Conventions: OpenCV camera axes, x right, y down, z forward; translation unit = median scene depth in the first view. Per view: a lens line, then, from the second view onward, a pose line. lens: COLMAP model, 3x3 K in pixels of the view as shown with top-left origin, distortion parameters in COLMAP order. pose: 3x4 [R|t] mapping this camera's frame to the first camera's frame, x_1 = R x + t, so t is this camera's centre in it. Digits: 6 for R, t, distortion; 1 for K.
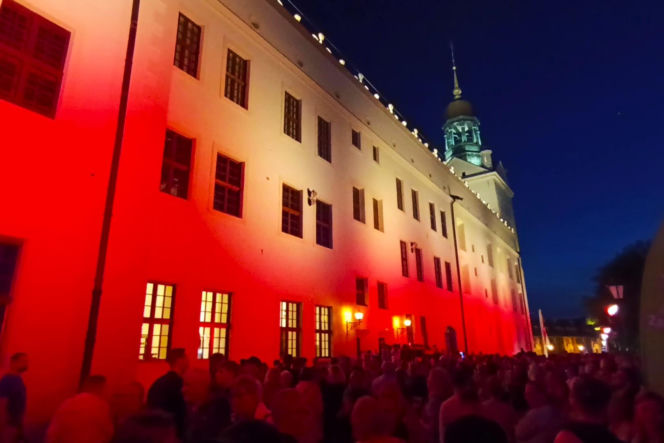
lens RADIAL K [[429.2, 0, 331.8], [0, 429.2, 222.0], [0, 0, 1]] dist [-0.001159, -0.000404]
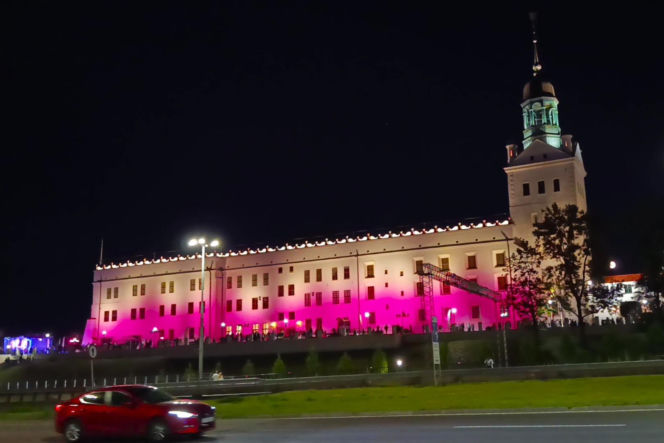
lens RADIAL K [[703.8, 0, 362.2], [0, 703.8, 209.6], [0, 0, 1]] dist [0.127027, -0.373212]
pose [[0.152243, -0.211545, -0.965438, 4.675008], [0.317710, 0.935454, -0.154875, 0.349155], [0.935886, -0.283150, 0.209626, 0.488838]]
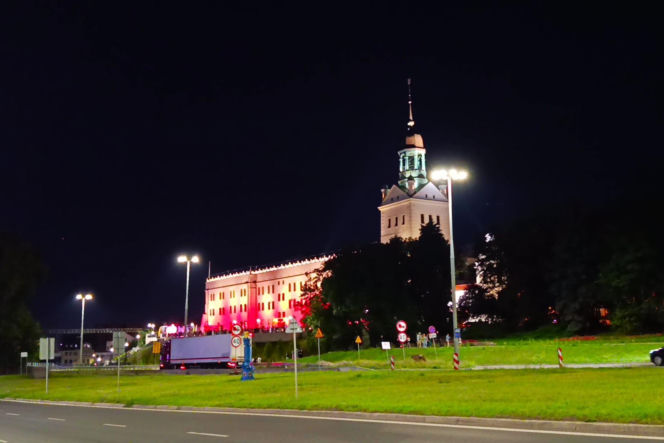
lens RADIAL K [[677.5, 0, 337.0], [0, 677.5, 221.7], [0, 0, 1]] dist [0.134398, -0.305263]
pose [[-0.370571, -0.135555, -0.918859, 5.869729], [0.298496, 0.919431, -0.256021, 1.119301], [0.879533, -0.369149, -0.300252, 3.491542]]
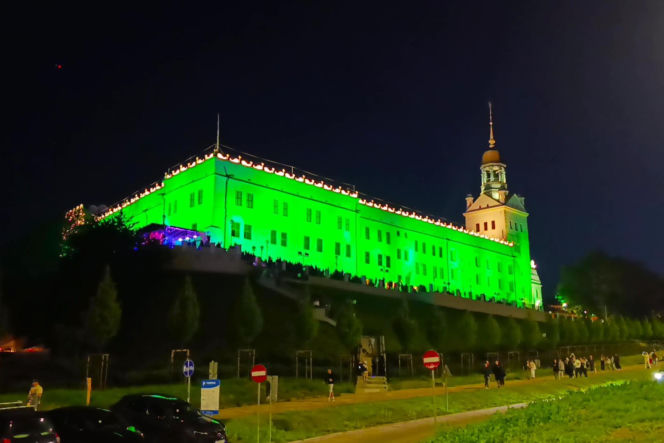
lens RADIAL K [[677.5, 0, 337.0], [0, 677.5, 221.7], [0, 0, 1]] dist [0.134398, -0.305263]
pose [[0.987827, -0.022265, -0.153958, 0.335883], [0.032911, 0.997214, 0.066947, -0.552471], [0.152038, -0.071199, 0.985807, -3.601695]]
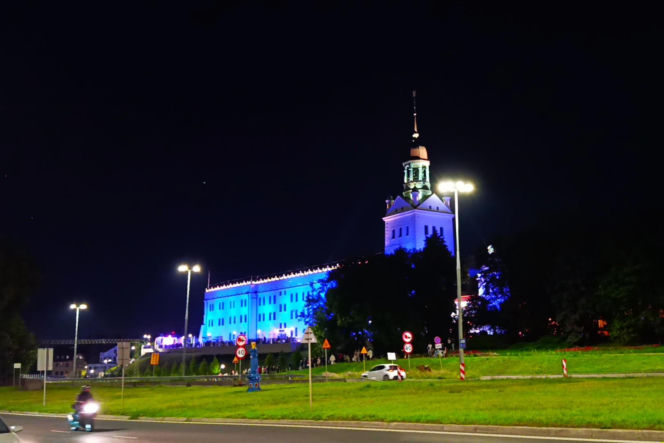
lens RADIAL K [[679.6, 0, 385.1], [0, 679.6, 220.0], [0, 0, 1]] dist [0.114593, -0.243861]
pose [[-0.305689, -0.156233, -0.939226, 5.882955], [0.304297, 0.918680, -0.251854, 1.116149], [0.902196, -0.362792, -0.233289, 3.478689]]
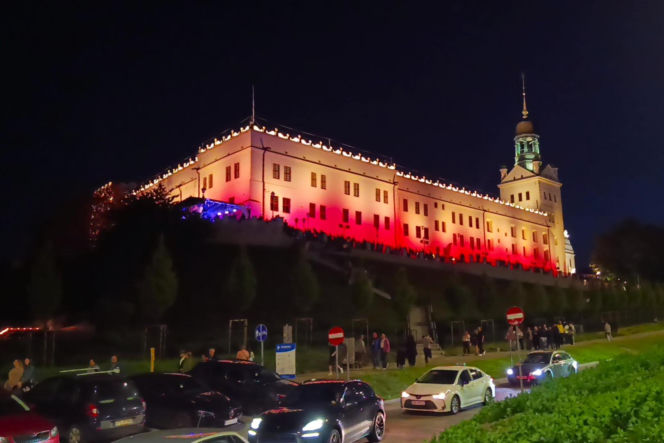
lens RADIAL K [[676.2, 0, 394.2], [0, 676.2, 220.9], [0, 0, 1]] dist [0.143585, -0.314386]
pose [[0.992757, -0.035930, -0.114644, 0.281161], [0.047874, 0.993509, 0.103188, -0.533174], [0.110193, -0.107929, 0.988033, -3.588275]]
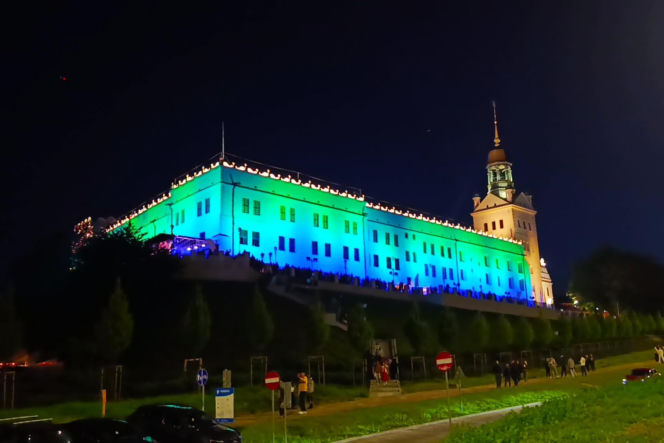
lens RADIAL K [[677.5, 0, 337.0], [0, 677.5, 221.7], [0, 0, 1]] dist [0.134398, -0.305263]
pose [[0.984804, -0.055866, -0.164441, 0.335519], [0.066537, 0.995972, 0.060109, -0.553118], [0.160420, -0.070137, 0.984554, -3.604000]]
